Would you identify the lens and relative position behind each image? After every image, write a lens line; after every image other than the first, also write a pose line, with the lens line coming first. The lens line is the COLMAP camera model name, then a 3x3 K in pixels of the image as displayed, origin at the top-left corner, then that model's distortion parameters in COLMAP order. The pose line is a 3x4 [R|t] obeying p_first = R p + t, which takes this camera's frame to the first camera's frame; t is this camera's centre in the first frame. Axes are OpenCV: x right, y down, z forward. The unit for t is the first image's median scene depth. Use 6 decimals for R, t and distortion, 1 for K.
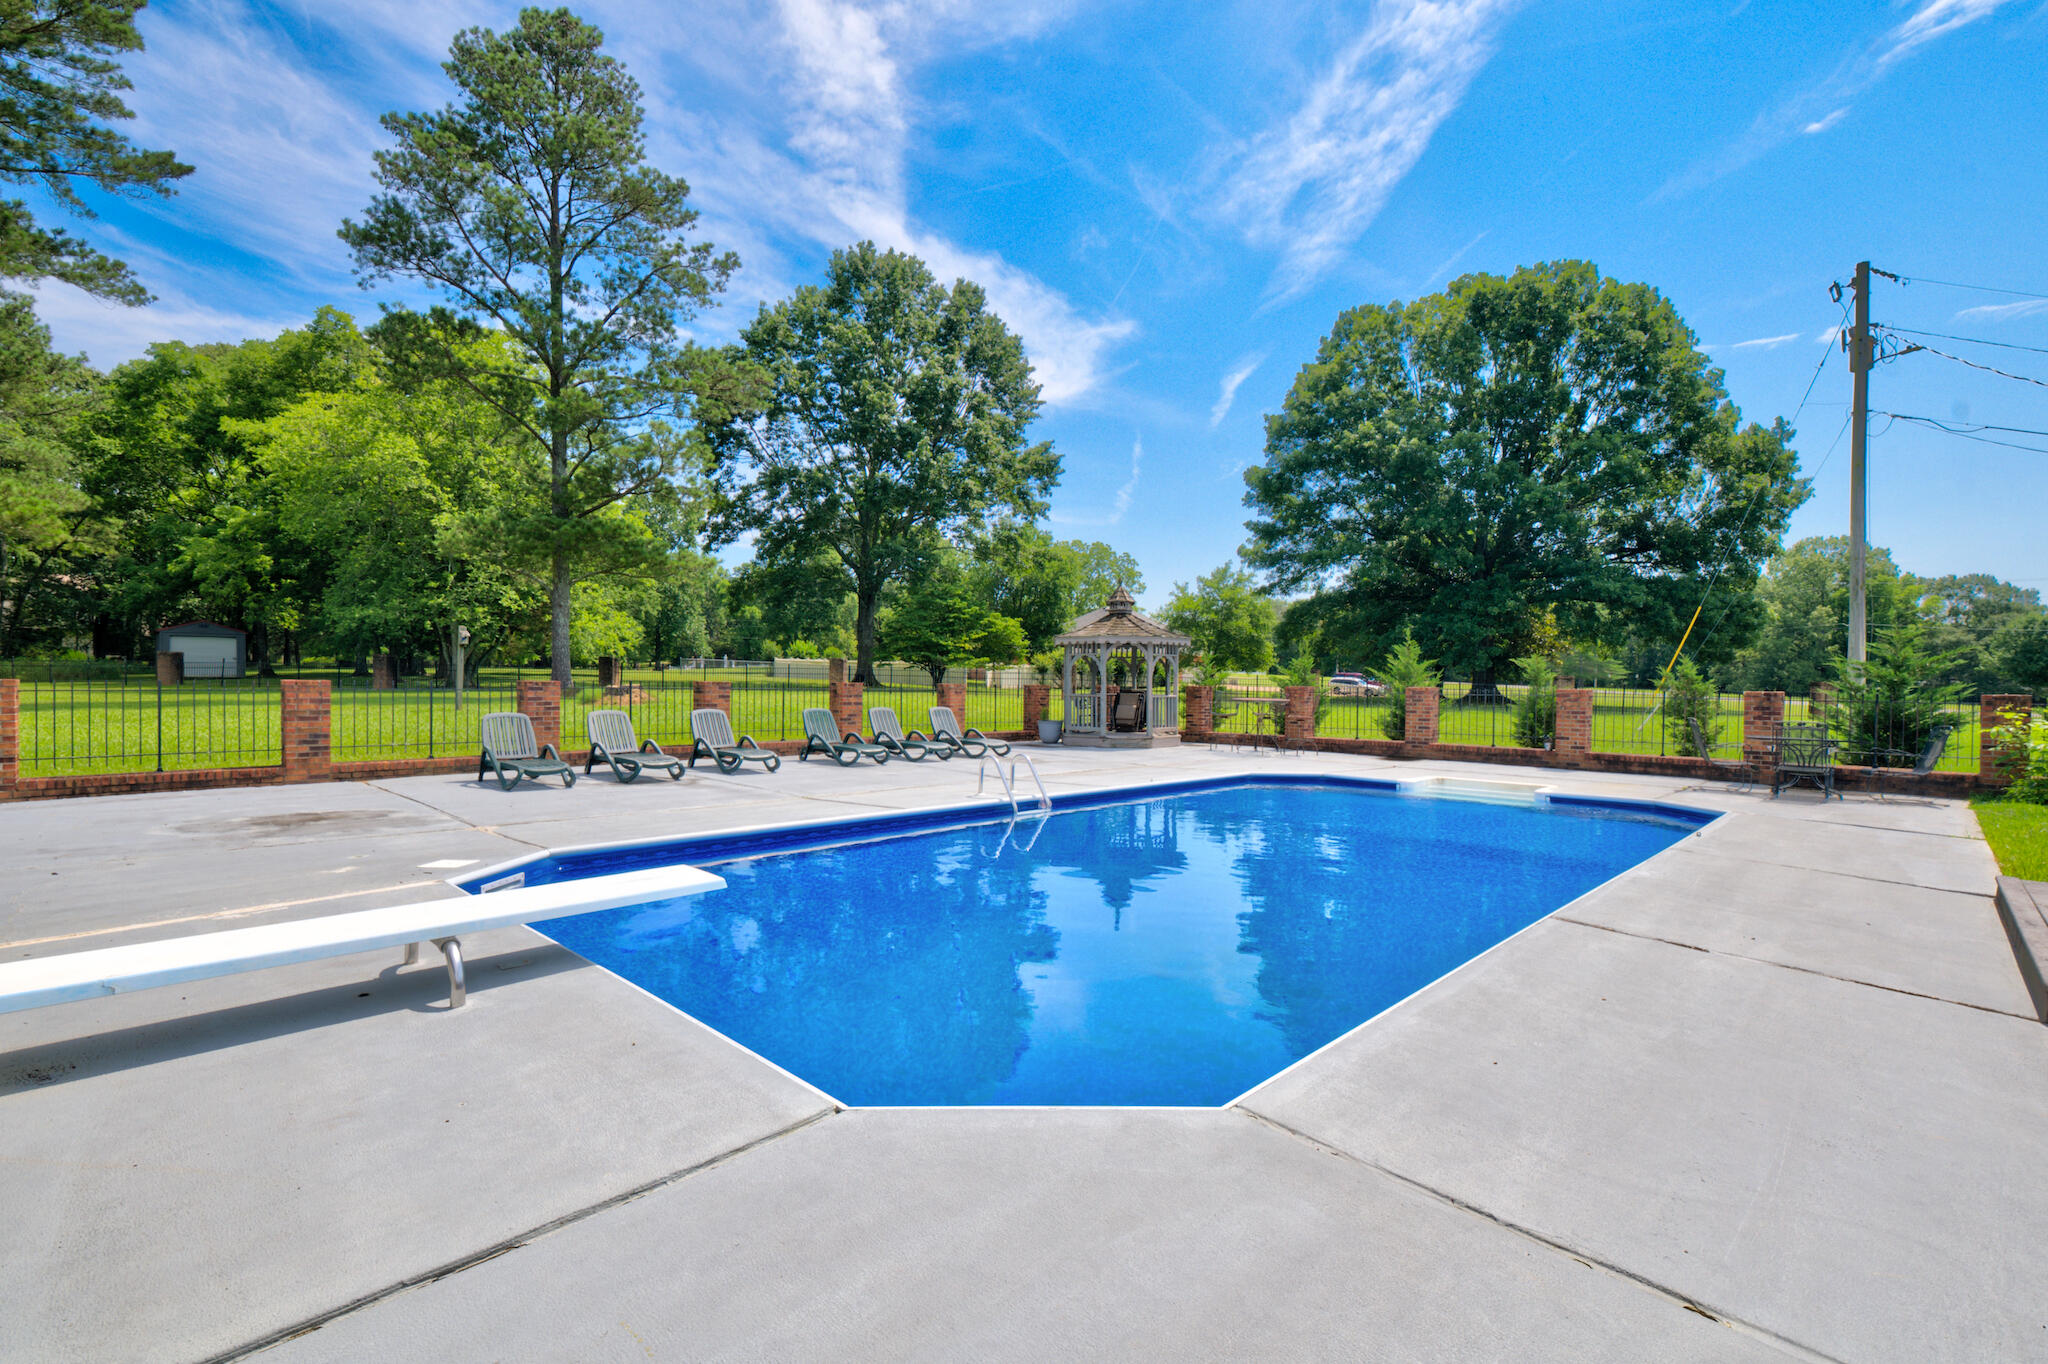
lens RADIAL K [[889.9, 0, 1033.1], [0, 889.9, 690.6], [0, 0, 1]] dist [0.019023, -0.013932]
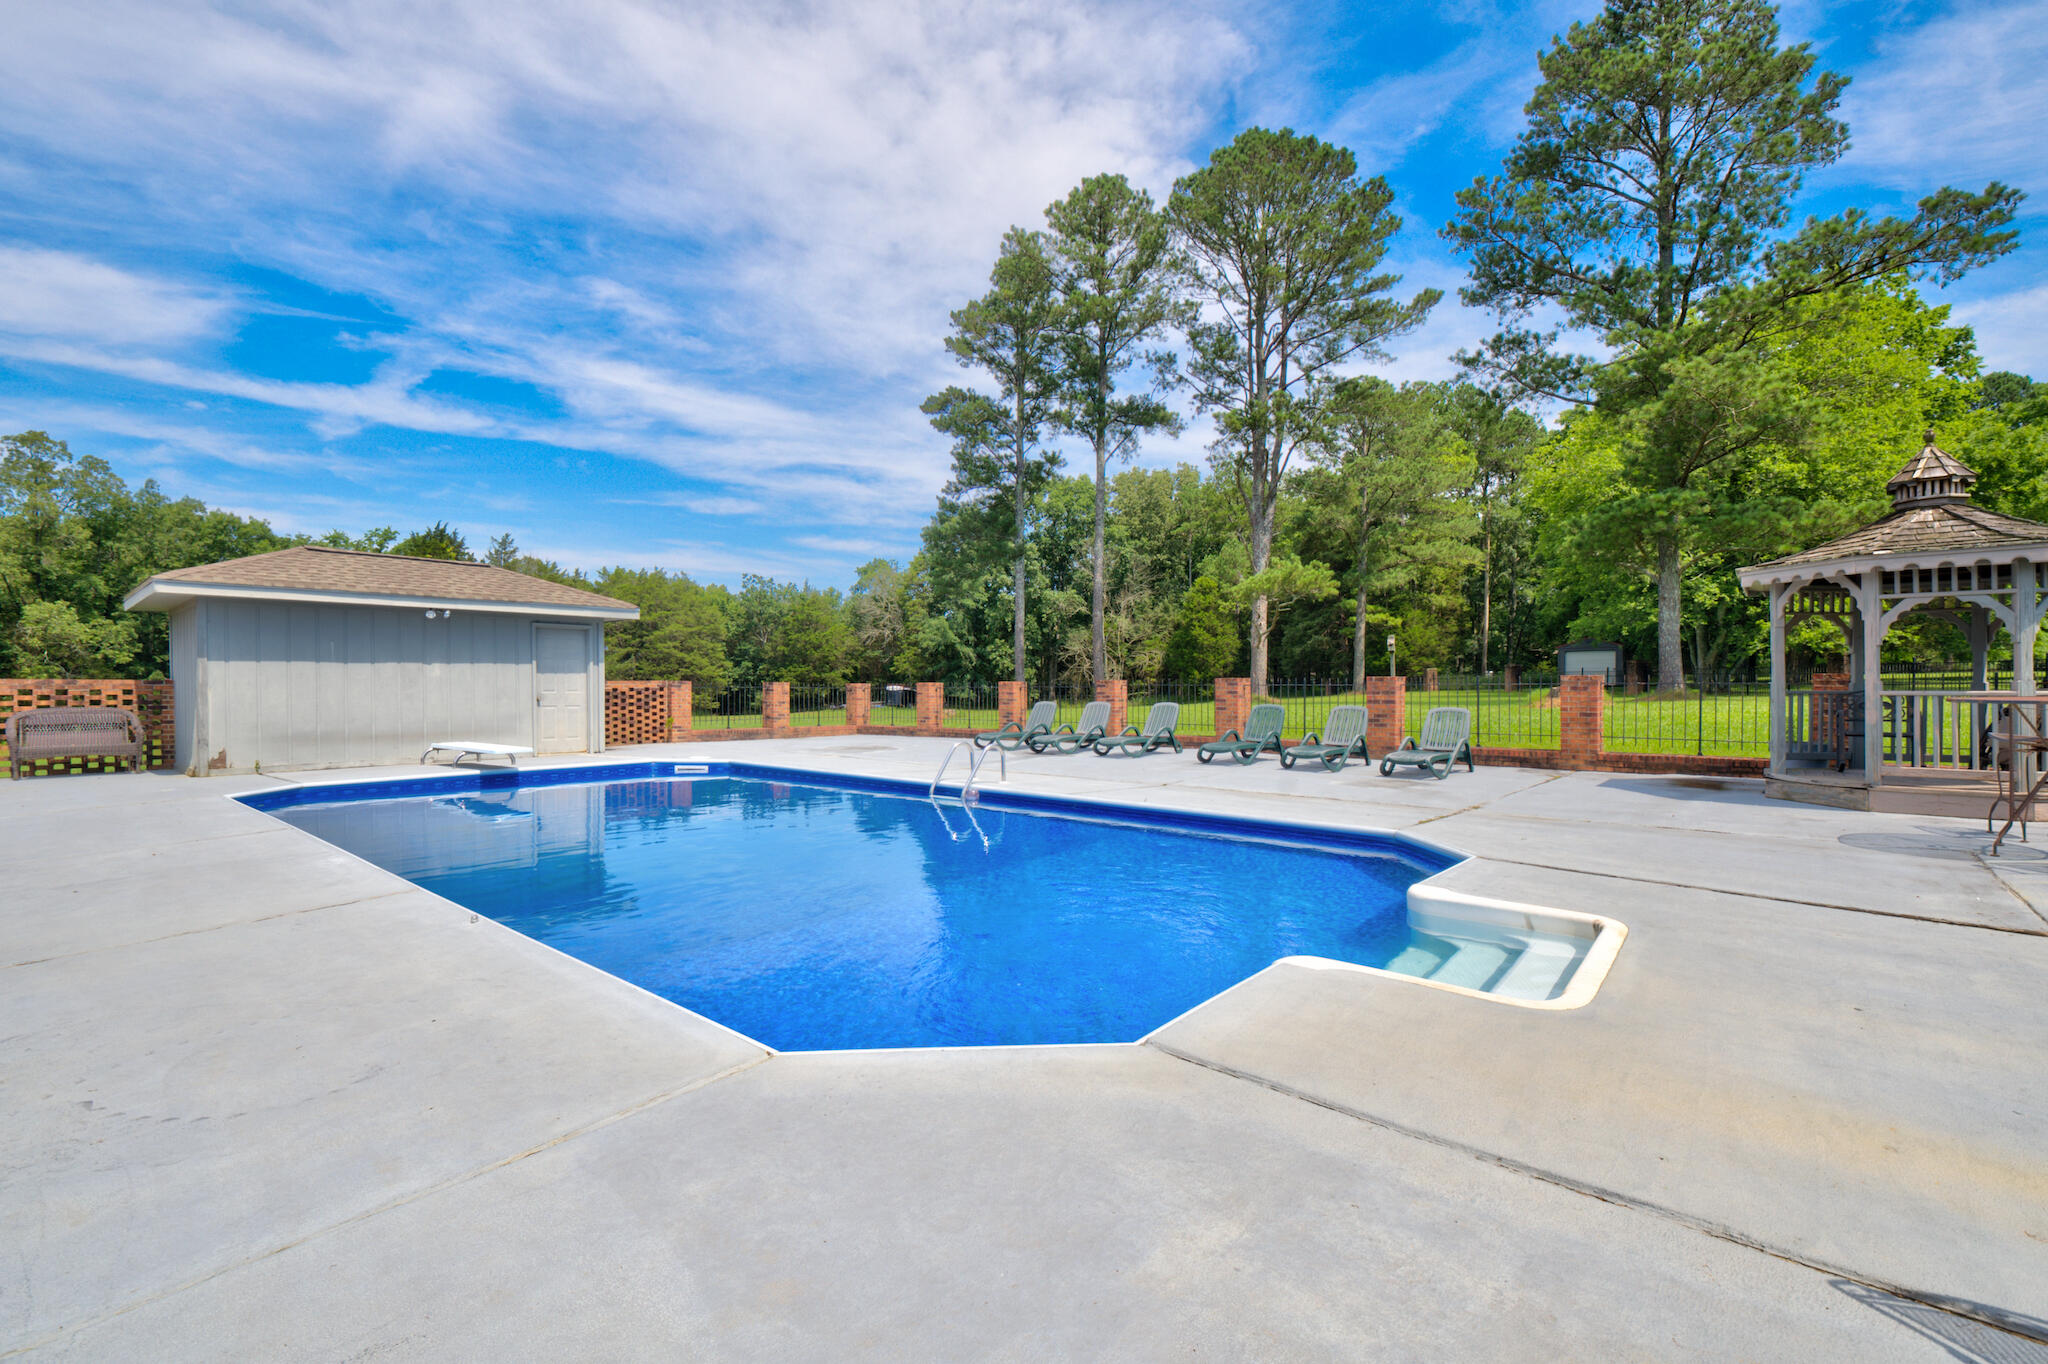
lens RADIAL K [[889.9, 0, 1015.2], [0, 889.9, 704.9], [0, 0, 1]] dist [0.019023, -0.013932]
pose [[0.060863, 0.009127, -0.998104, 0.274606], [-0.007619, 0.999933, 0.008679, 0.006491], [0.998117, 0.007077, 0.060928, 0.262992]]
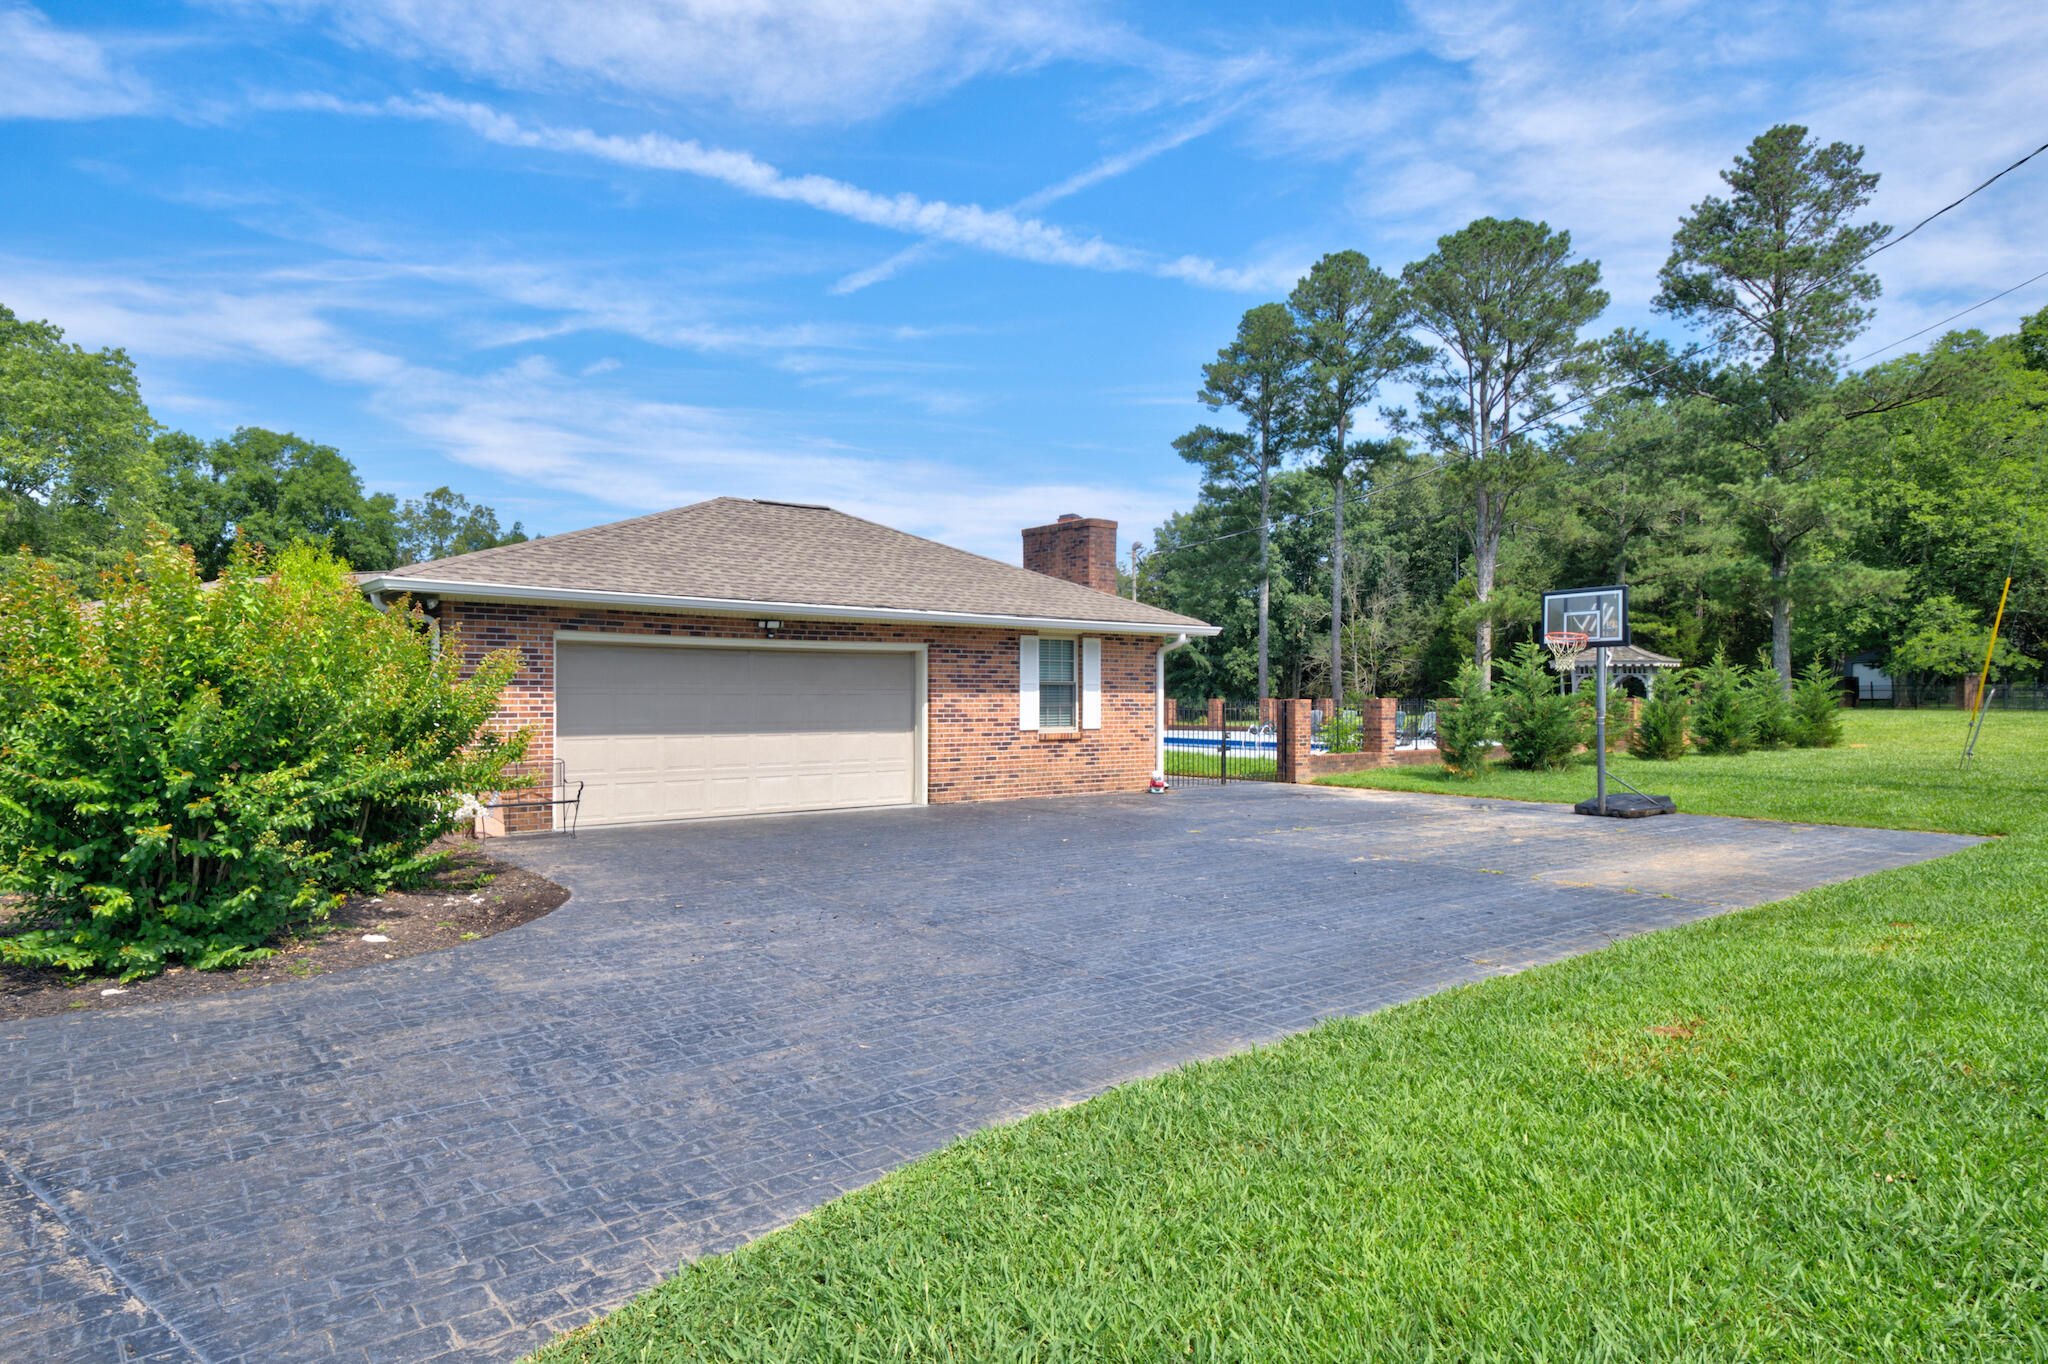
lens RADIAL K [[1201.3, 0, 1014.2], [0, 1201.3, 697.6], [0, 0, 1]] dist [0.064114, -0.002976]
pose [[-0.127849, -0.009129, -0.991752, 1.027863], [-0.010757, 0.999912, -0.007817, 0.009029], [0.991735, 0.009669, -0.127936, 0.191040]]
